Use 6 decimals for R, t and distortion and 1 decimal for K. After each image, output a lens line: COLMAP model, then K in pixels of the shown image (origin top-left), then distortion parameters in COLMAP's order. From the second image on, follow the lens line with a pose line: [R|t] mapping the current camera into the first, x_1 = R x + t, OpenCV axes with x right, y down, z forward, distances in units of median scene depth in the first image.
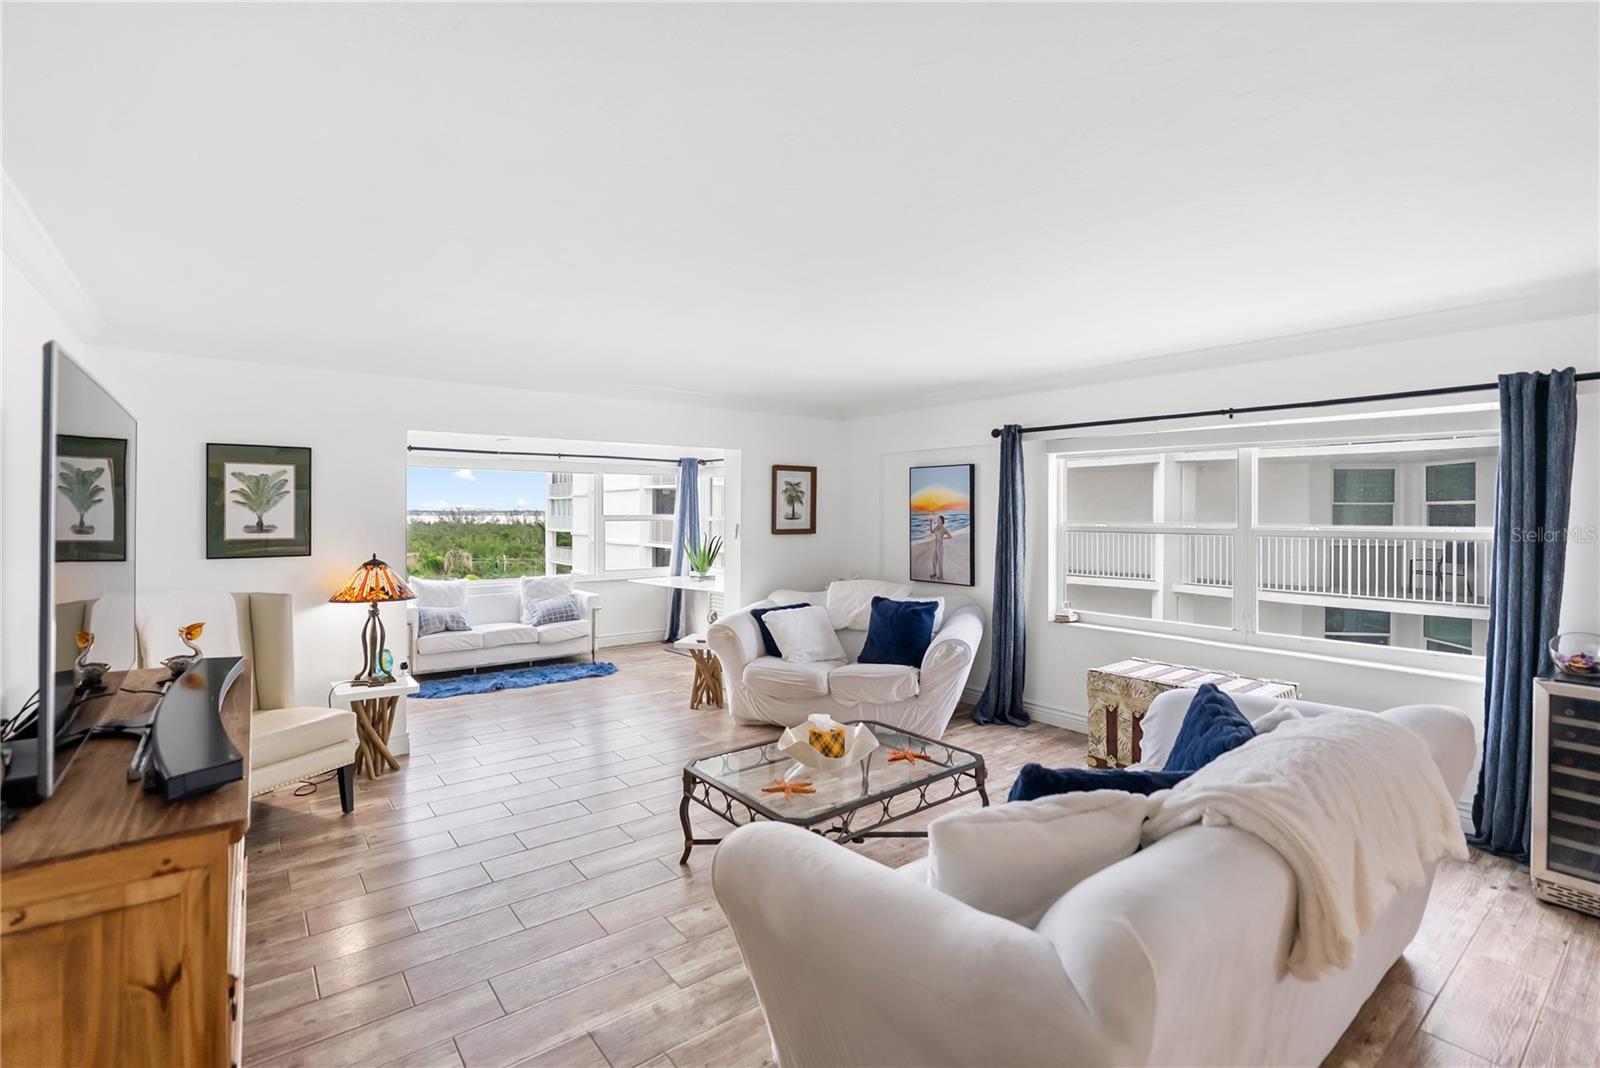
lens RADIAL K [[730.8, 0, 798.4], [0, 730.8, 512.0], [0, 0, 1]] dist [-0.005158, 0.000616]
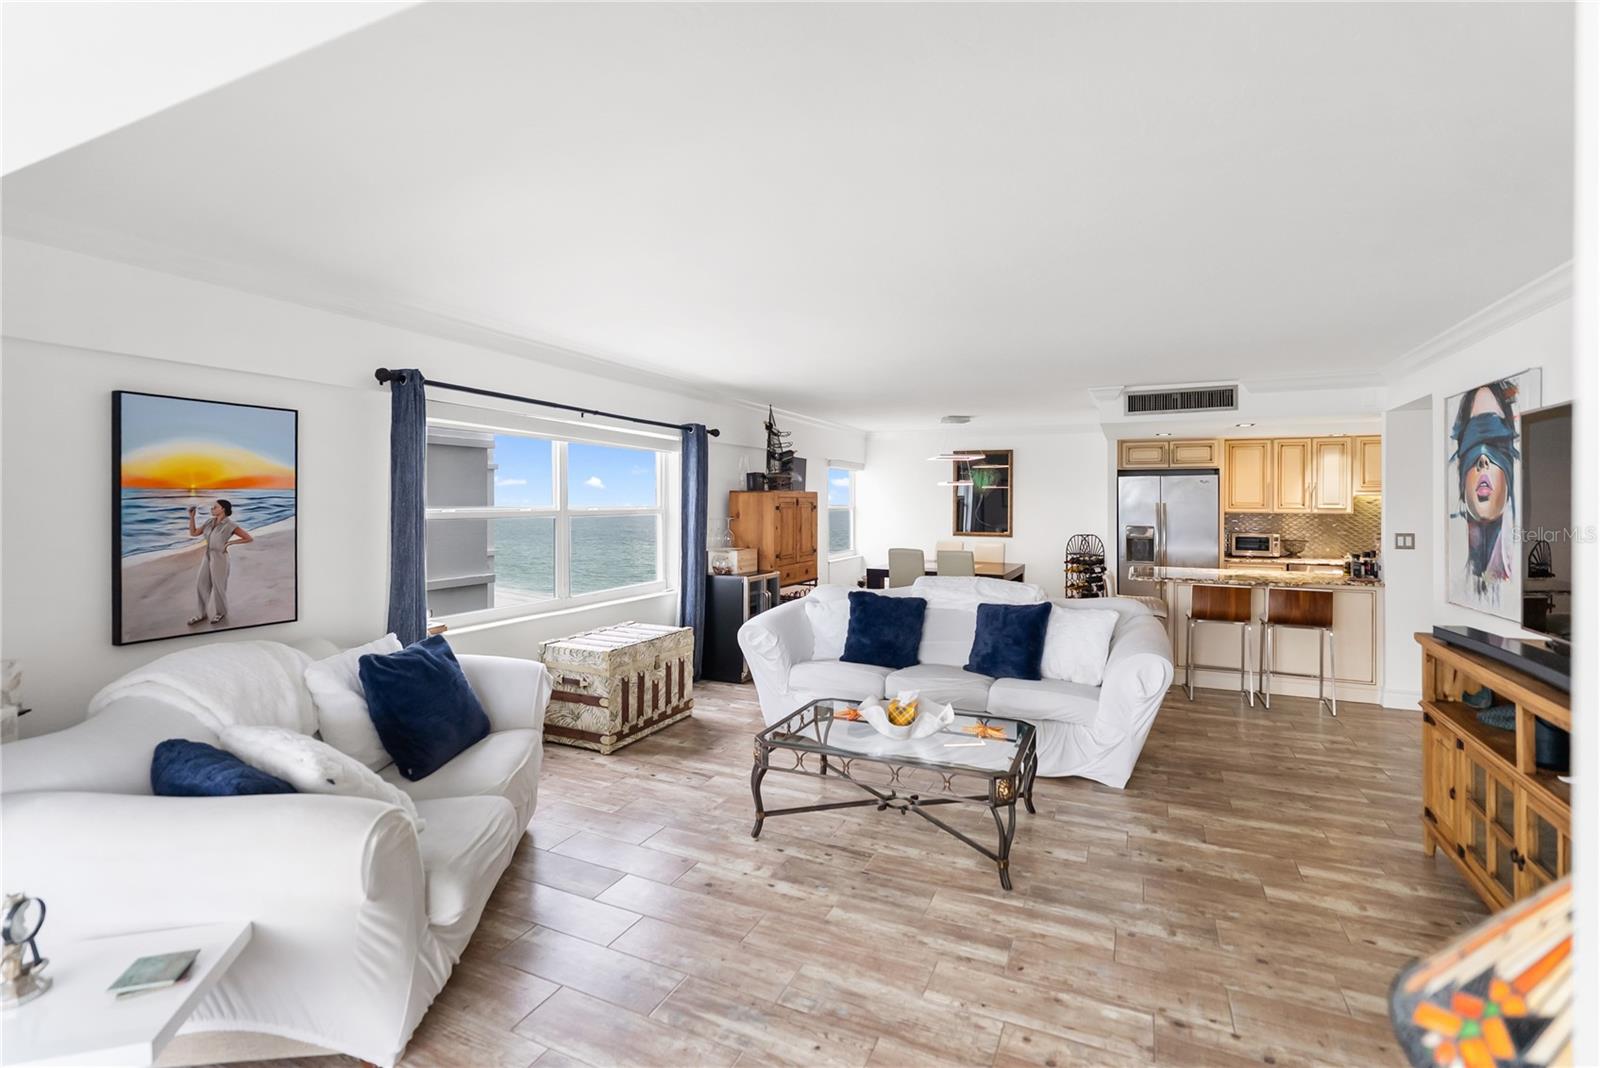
lens RADIAL K [[738.5, 0, 800.1], [0, 738.5, 502.9], [0, 0, 1]] dist [-0.003953, 0.000170]
pose [[-0.462234, -0.002851, 0.886753, -0.511496], [-0.001857, 0.999996, 0.002247, 0.006346], [-0.886756, -0.000608, -0.462237, 1.004428]]
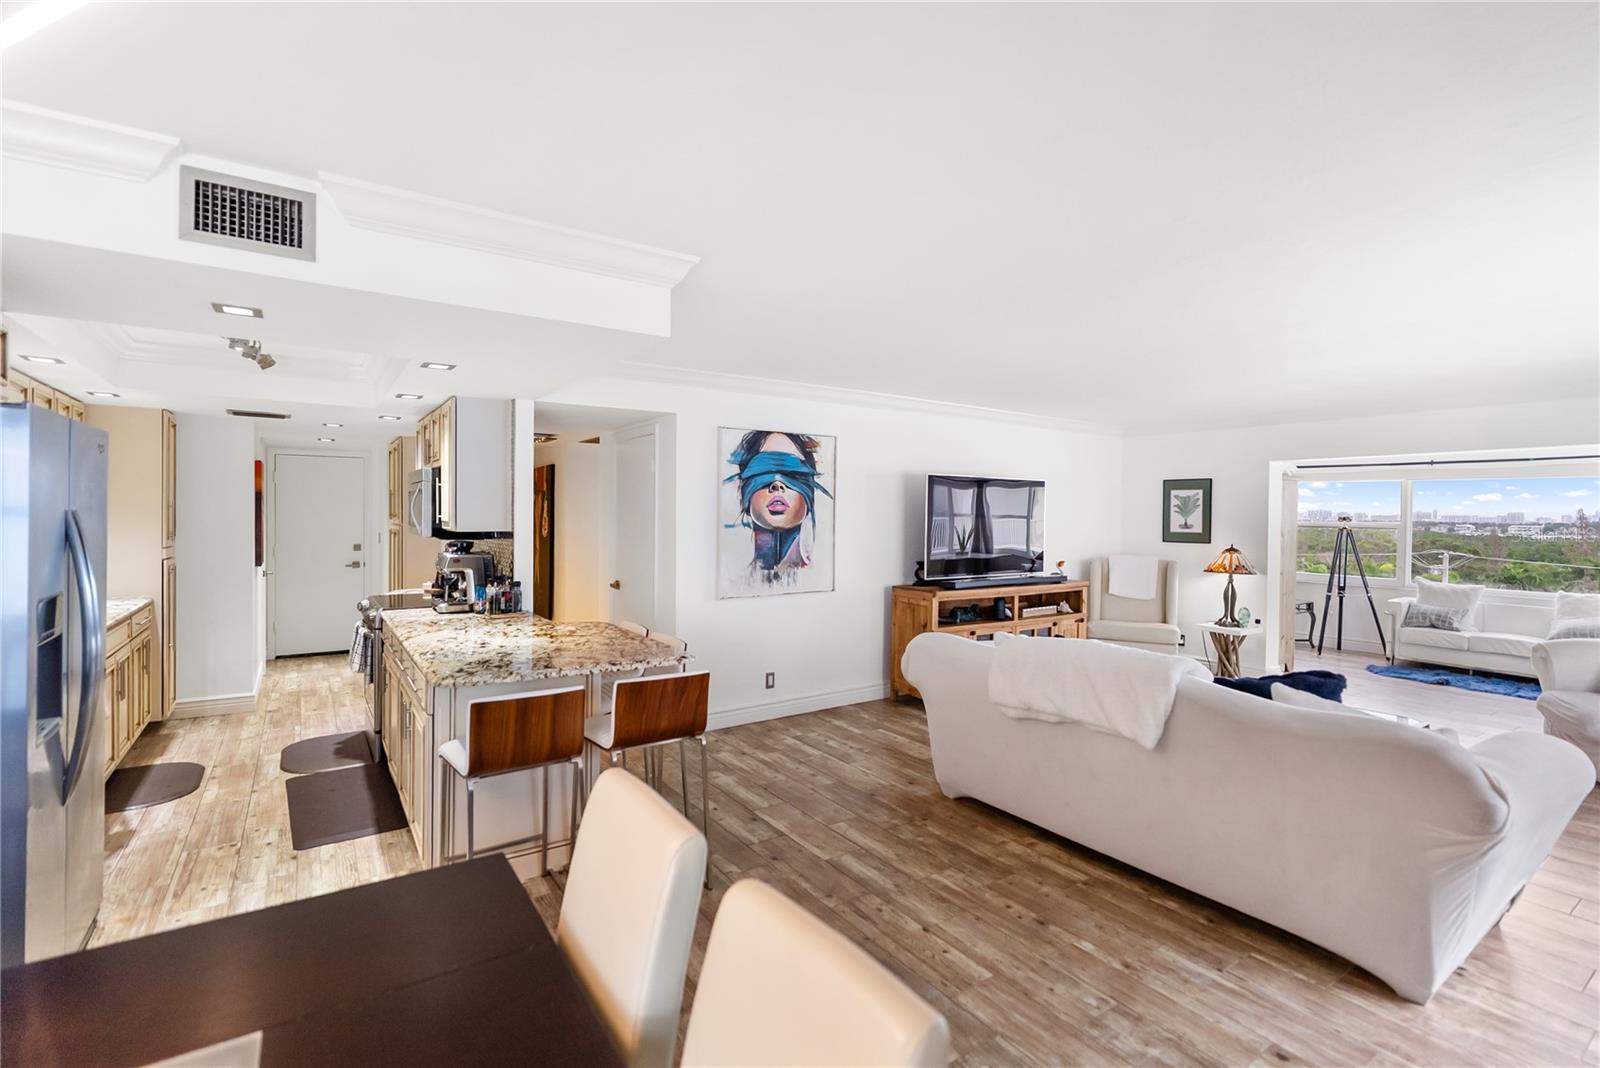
lens RADIAL K [[732.4, 0, 802.6], [0, 732.4, 522.5], [0, 0, 1]] dist [-0.002827, 0.000975]
pose [[-0.058658, 0.008658, -0.998241, 0.863914], [-0.011637, 0.999889, 0.009356, 0.005730], [0.998210, 0.012165, -0.058550, 0.139482]]
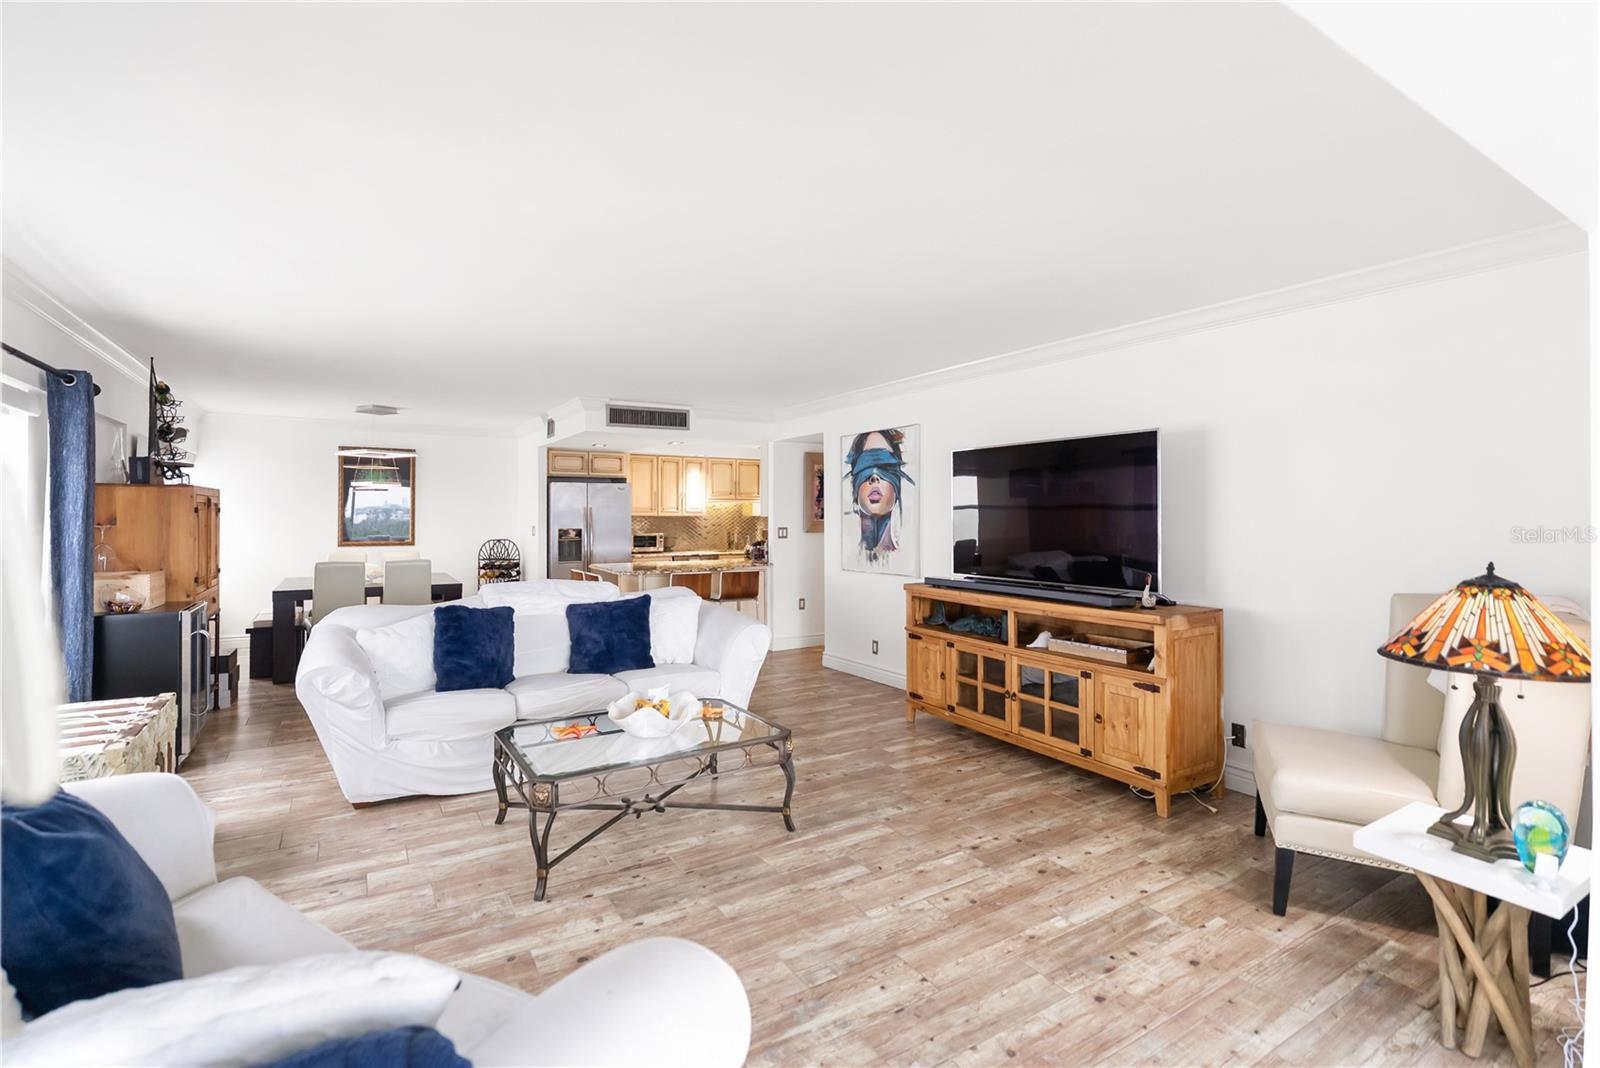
lens RADIAL K [[730.8, 0, 798.4], [0, 730.8, 512.0], [0, 0, 1]] dist [-0.005158, 0.000616]
pose [[-0.994597, -0.000300, 0.103809, -0.168842], [-0.000470, 0.999999, -0.001620, 0.021282], [-0.103809, -0.001660, -0.994596, 1.238350]]
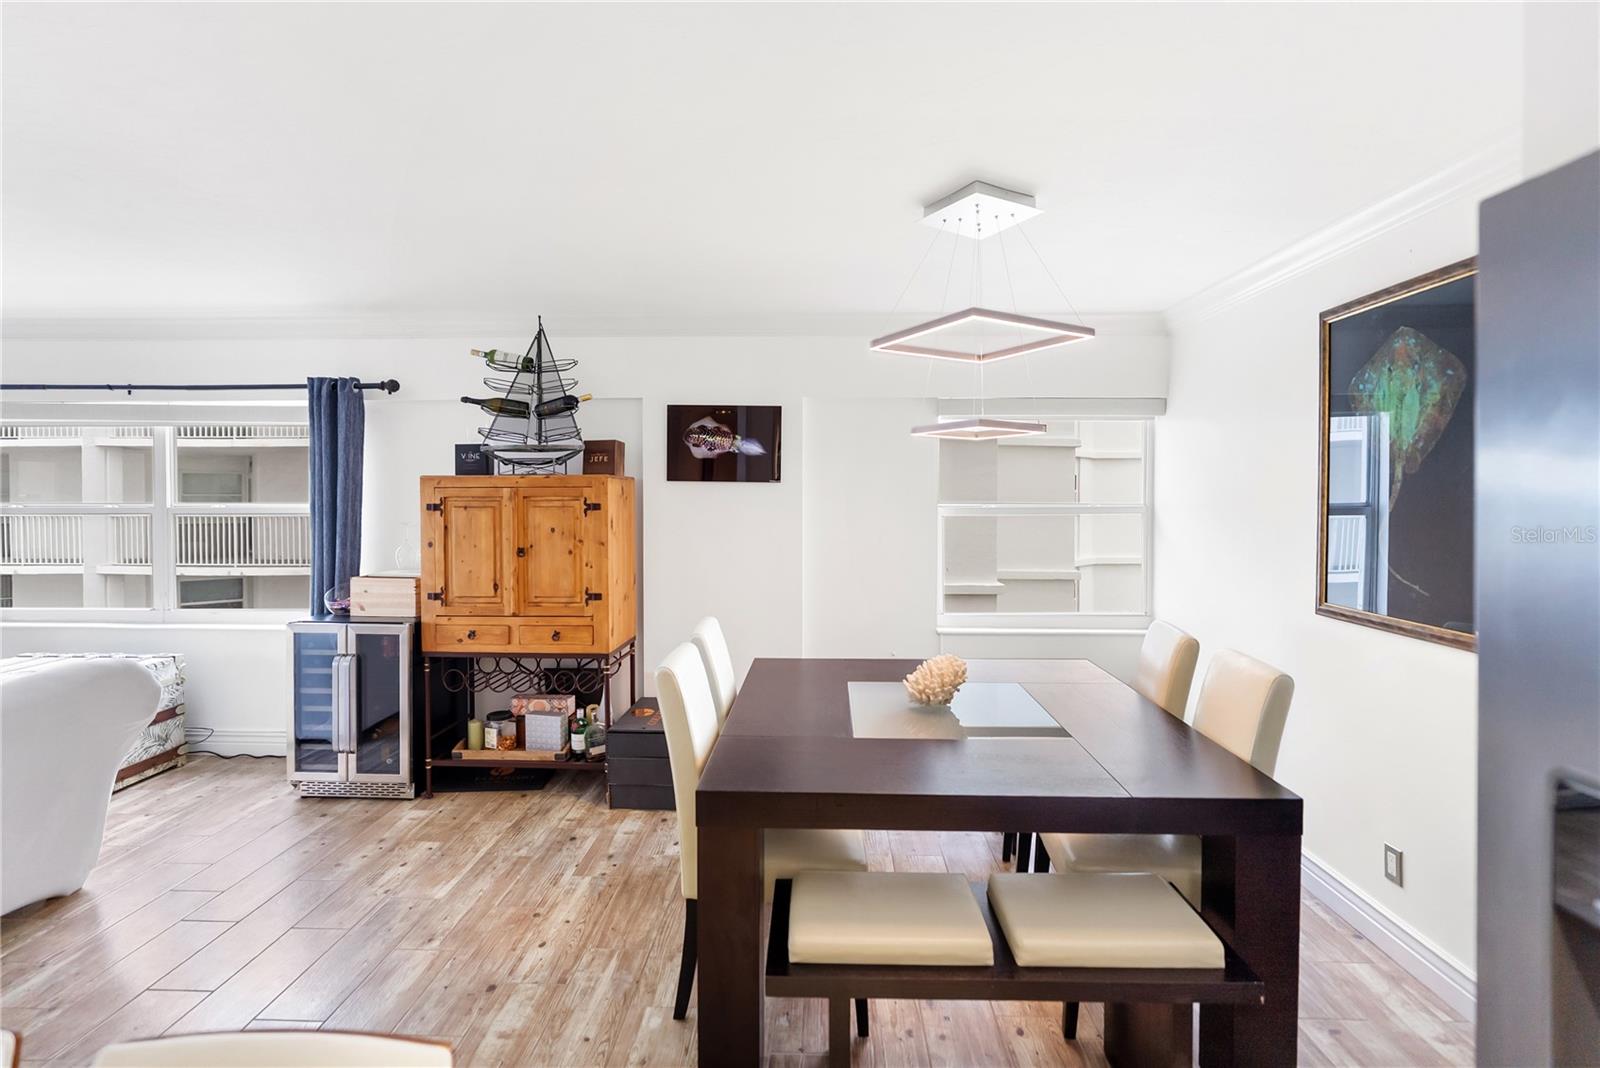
lens RADIAL K [[730.8, 0, 798.4], [0, 730.8, 512.0], [0, 0, 1]] dist [-0.005158, 0.000616]
pose [[0.640668, -0.017044, 0.767629, 0.336221], [0.001902, 0.999786, 0.020610, 0.008581], [-0.767816, -0.011744, 0.640563, -0.257651]]
